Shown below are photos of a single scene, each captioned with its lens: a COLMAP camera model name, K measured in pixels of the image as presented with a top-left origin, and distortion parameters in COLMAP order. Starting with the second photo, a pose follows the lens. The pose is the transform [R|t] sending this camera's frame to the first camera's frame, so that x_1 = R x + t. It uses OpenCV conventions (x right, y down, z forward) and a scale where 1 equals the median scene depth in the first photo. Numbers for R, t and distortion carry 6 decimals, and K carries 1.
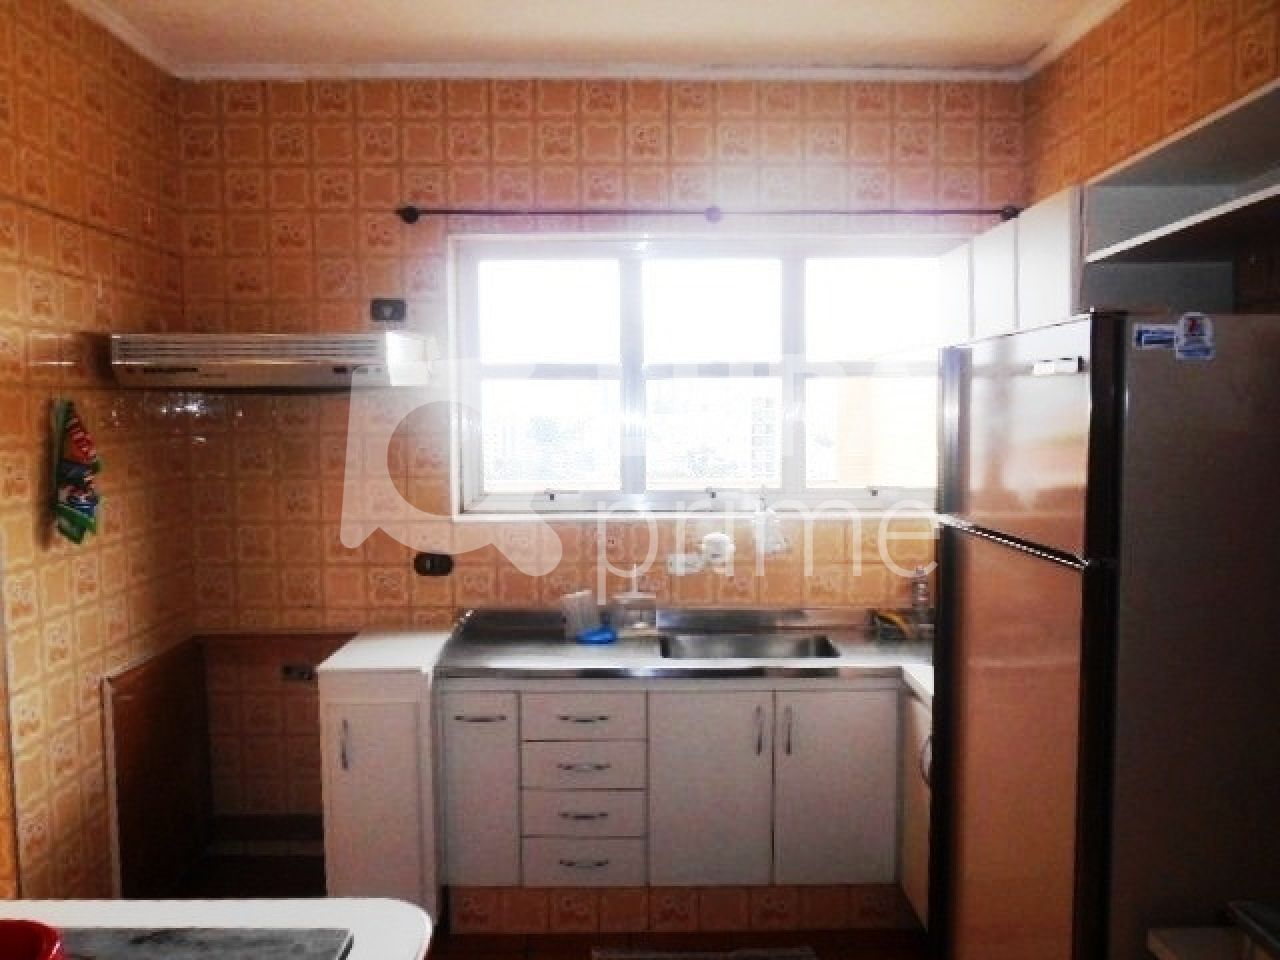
lens RADIAL K [[1009.3, 0, 640.0], [0, 1009.3, 480.0], [0, 0, 1]] dist [-0.002403, -0.002633]
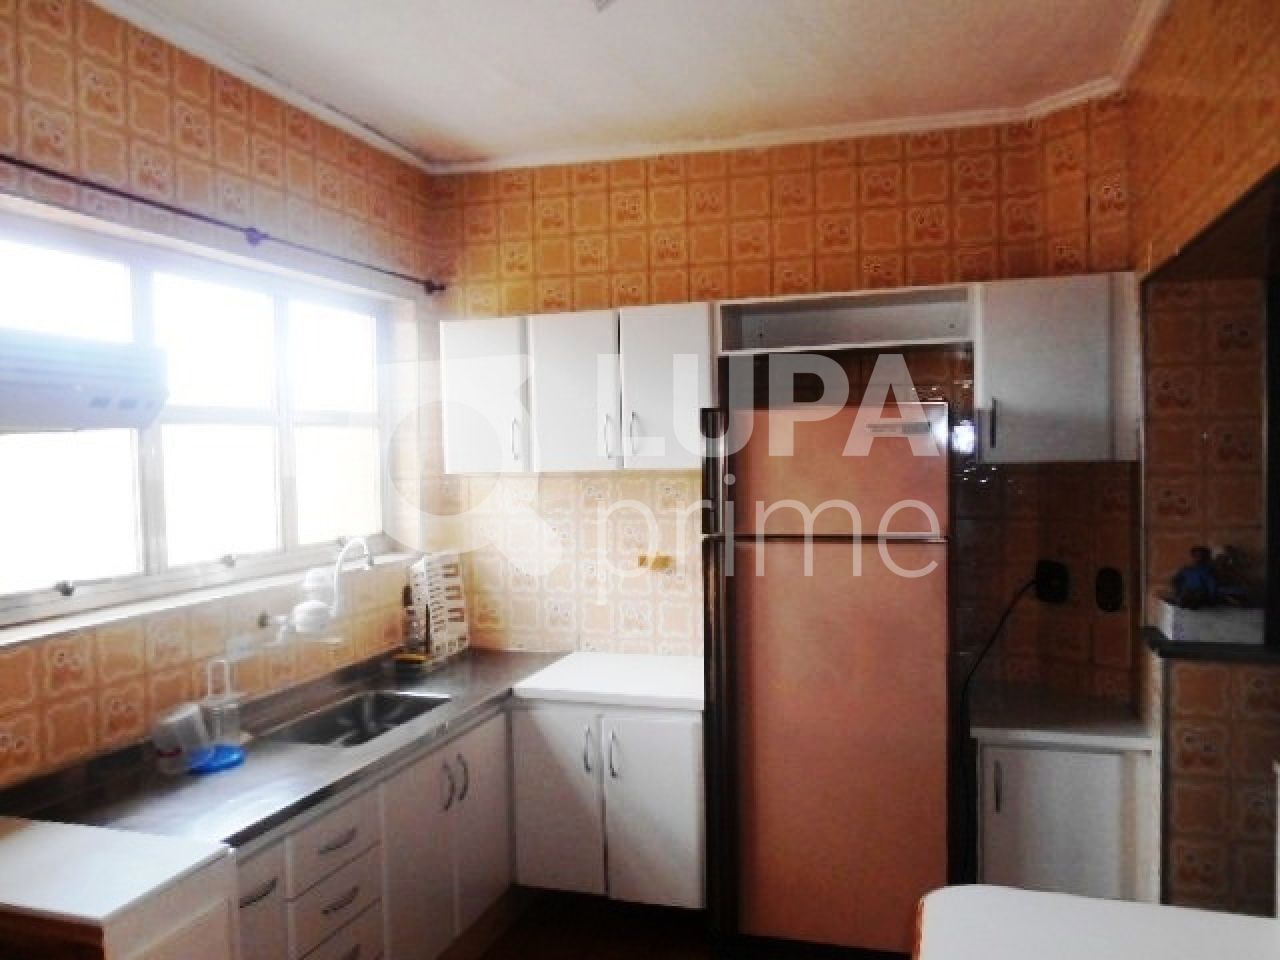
lens RADIAL K [[1009.3, 0, 640.0], [0, 1009.3, 480.0], [0, 0, 1]] dist [-0.002403, -0.002633]
pose [[0.320310, -0.029927, 0.946840, -0.646007], [0.066590, 0.997740, 0.009009, -0.041490], [-0.944970, 0.060164, 0.321579, 0.423812]]
